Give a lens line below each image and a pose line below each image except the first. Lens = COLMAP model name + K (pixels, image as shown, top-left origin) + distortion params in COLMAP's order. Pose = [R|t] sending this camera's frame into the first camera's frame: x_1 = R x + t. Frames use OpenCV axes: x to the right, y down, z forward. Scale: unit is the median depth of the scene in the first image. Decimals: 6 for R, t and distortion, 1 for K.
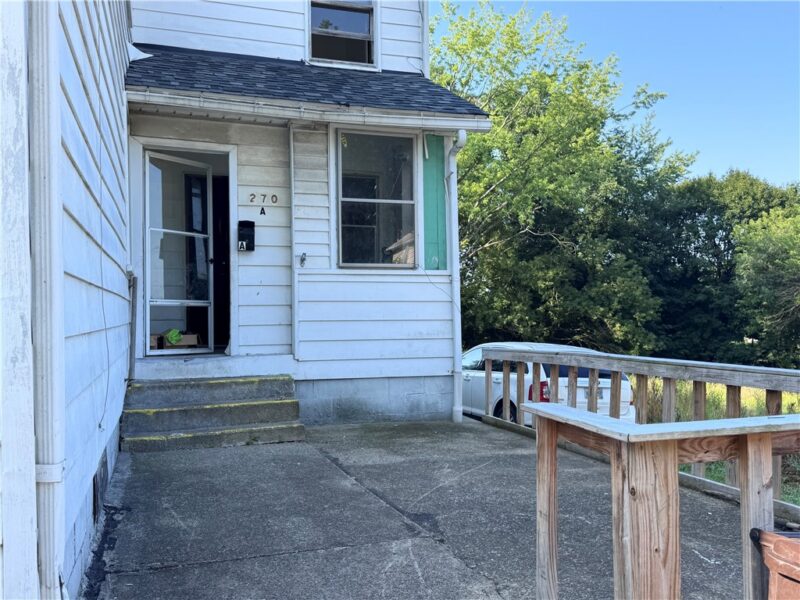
lens RADIAL K [[722.3, 0, 392.5], [0, 722.3, 302.4], [0, 0, 1]] dist [0.140509, -0.262726]
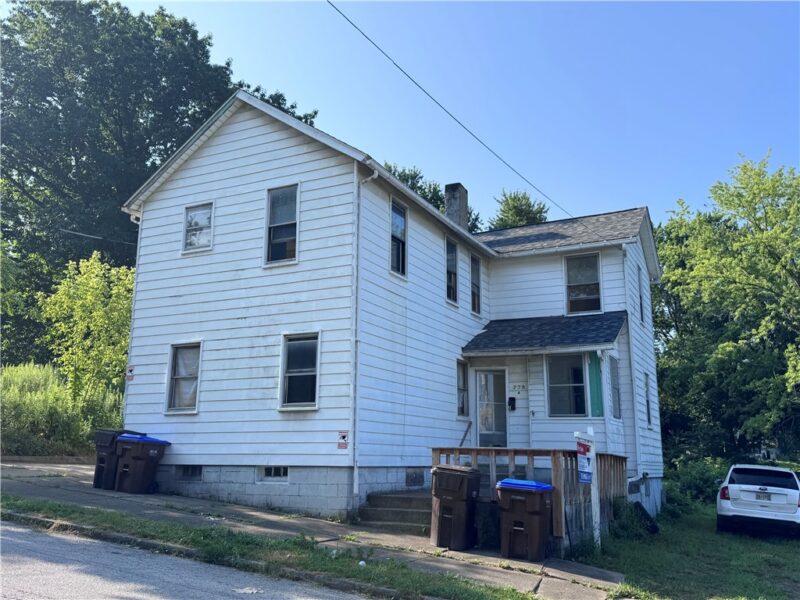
lens RADIAL K [[722.3, 0, 392.5], [0, 722.3, 302.4], [0, 0, 1]] dist [0.140509, -0.262726]
pose [[0.705907, -0.130561, -0.696167, 1.174337], [-0.009753, 0.980980, -0.193865, 0.045718], [0.708237, 0.143641, 0.691207, -0.926135]]
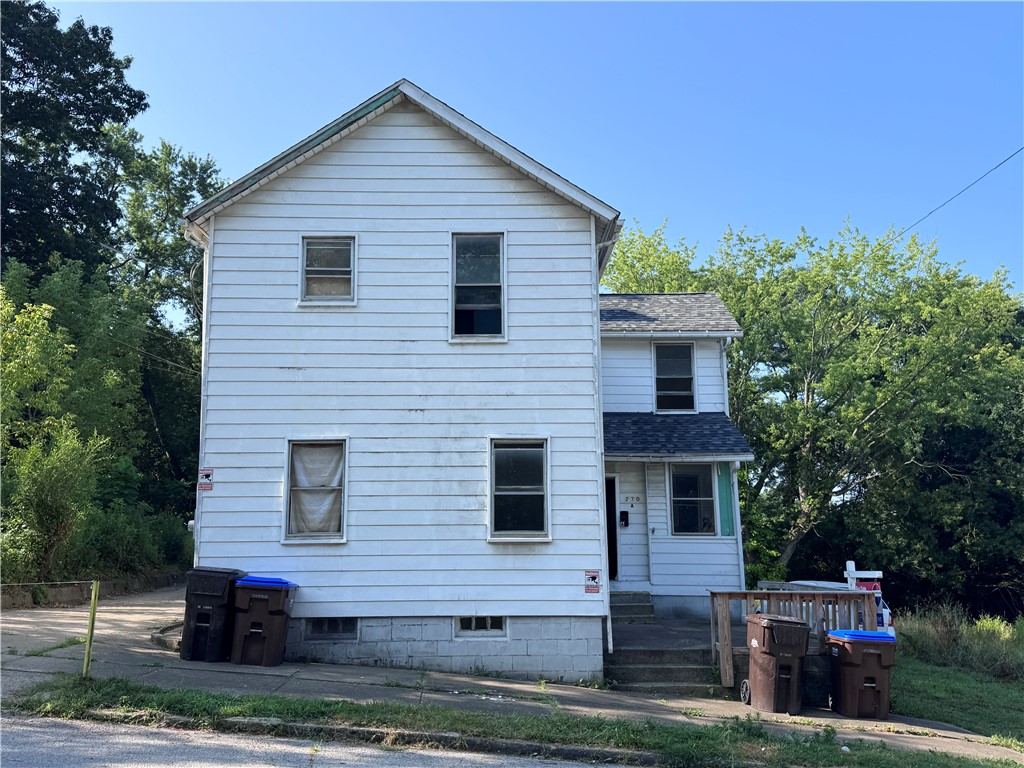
lens RADIAL K [[924.6, 0, 502.3], [0, 924.6, 387.1], [0, 0, 1]] dist [0.140509, -0.262726]
pose [[0.956203, -0.042625, -0.289583, 0.220896], [-0.002207, 0.988262, -0.152755, -0.056839], [0.292694, 0.146704, 0.944885, -1.483821]]
